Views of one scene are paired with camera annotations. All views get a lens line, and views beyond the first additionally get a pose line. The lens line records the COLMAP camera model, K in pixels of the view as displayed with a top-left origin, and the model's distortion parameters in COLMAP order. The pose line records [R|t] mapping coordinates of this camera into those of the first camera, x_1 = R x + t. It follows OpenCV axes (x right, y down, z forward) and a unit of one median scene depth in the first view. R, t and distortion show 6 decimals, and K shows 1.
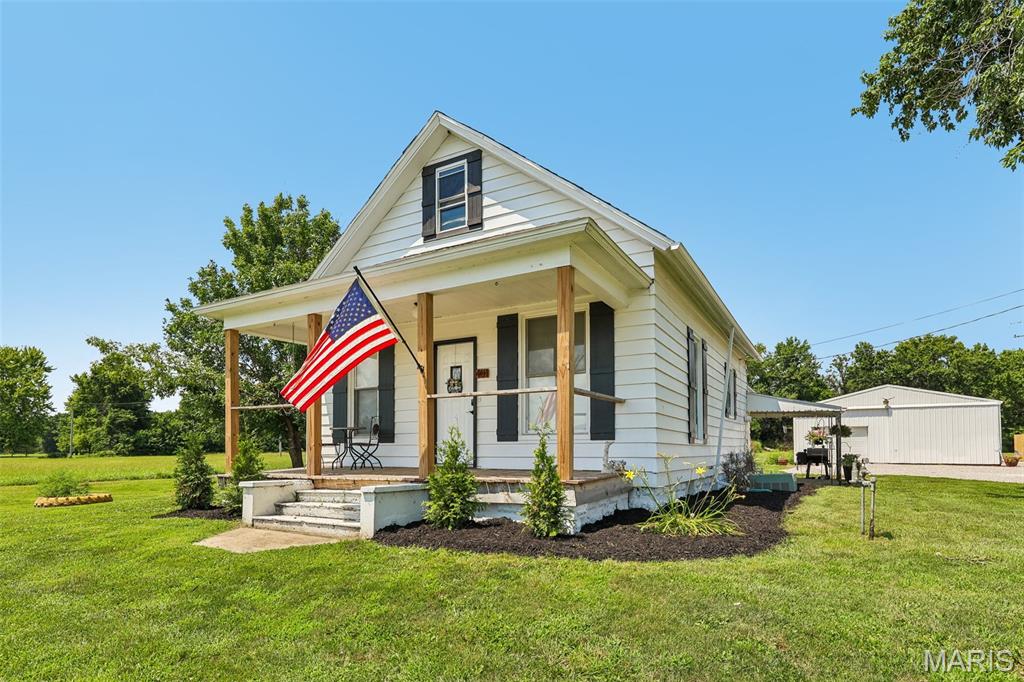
lens RADIAL K [[546.3, 0, 512.3], [0, 546.3, 443.3], [0, 0, 1]] dist [0.006764, 0.000534]
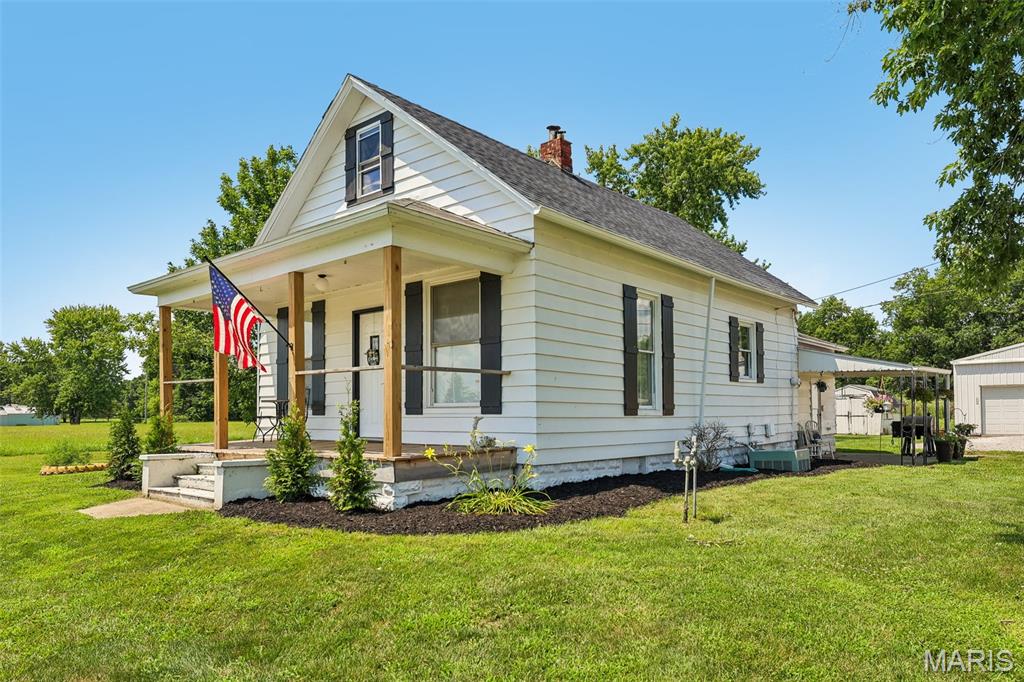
lens RADIAL K [[681.8, 0, 511.0], [0, 681.8, 409.9], [0, 0, 1]] dist [0.006194, 0.004494]
pose [[0.980377, -0.002884, -0.197110, 0.370302], [0.004306, 0.999968, 0.006788, -0.018350], [0.197084, -0.007503, 0.980358, -0.129298]]
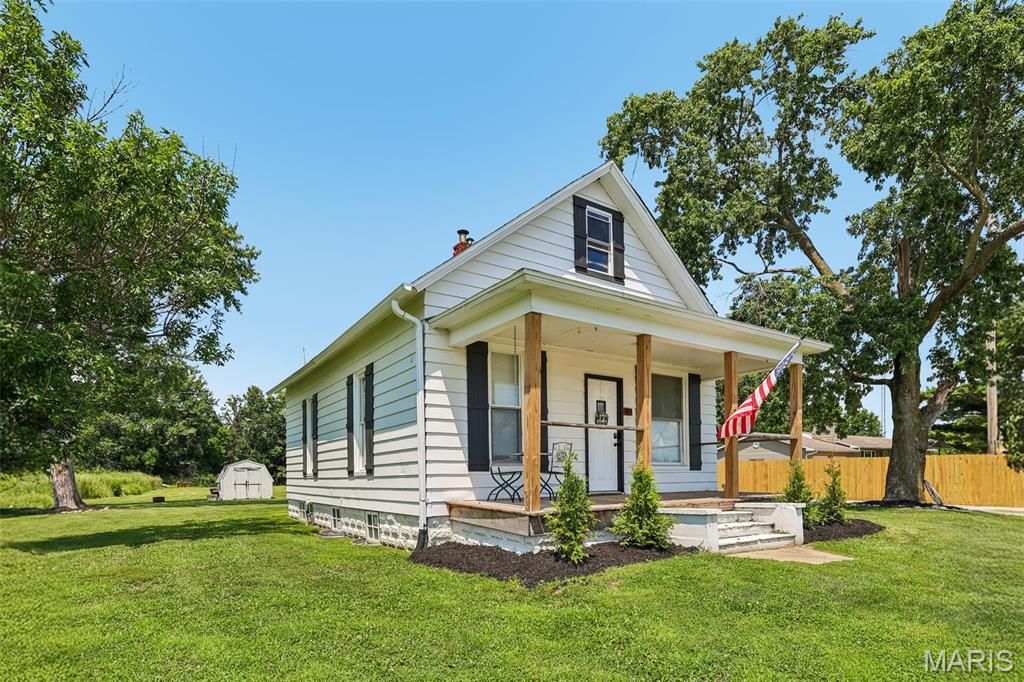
lens RADIAL K [[537.4, 0, 506.0], [0, 537.4, 480.5], [0, 0, 1]] dist [0.026498, -0.000166]
pose [[0.456008, -0.006044, 0.889955, -1.142909], [0.003766, 0.999981, 0.004862, 0.010887], [-0.889968, 0.001135, 0.456022, 0.685253]]
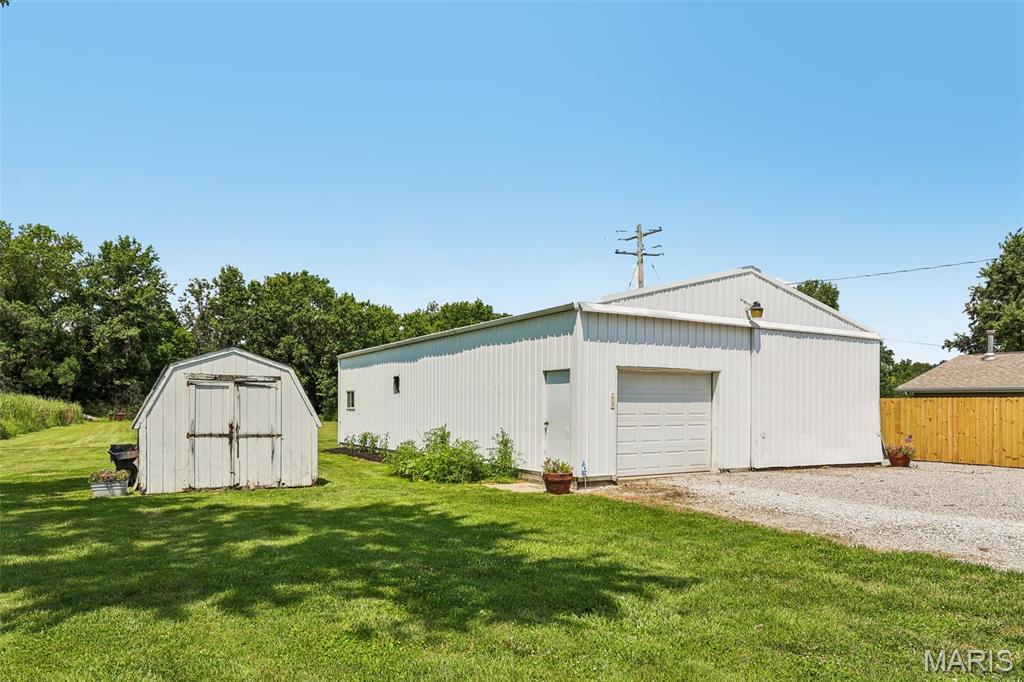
lens RADIAL K [[681.8, 0, 511.0], [0, 681.8, 409.9], [0, 0, 1]] dist [0.006194, 0.004494]
pose [[0.487169, 0.009748, 0.873253, 0.568304], [-0.013875, 0.999898, -0.003421, -0.004222], [-0.873198, -0.010449, 0.487254, 2.997897]]
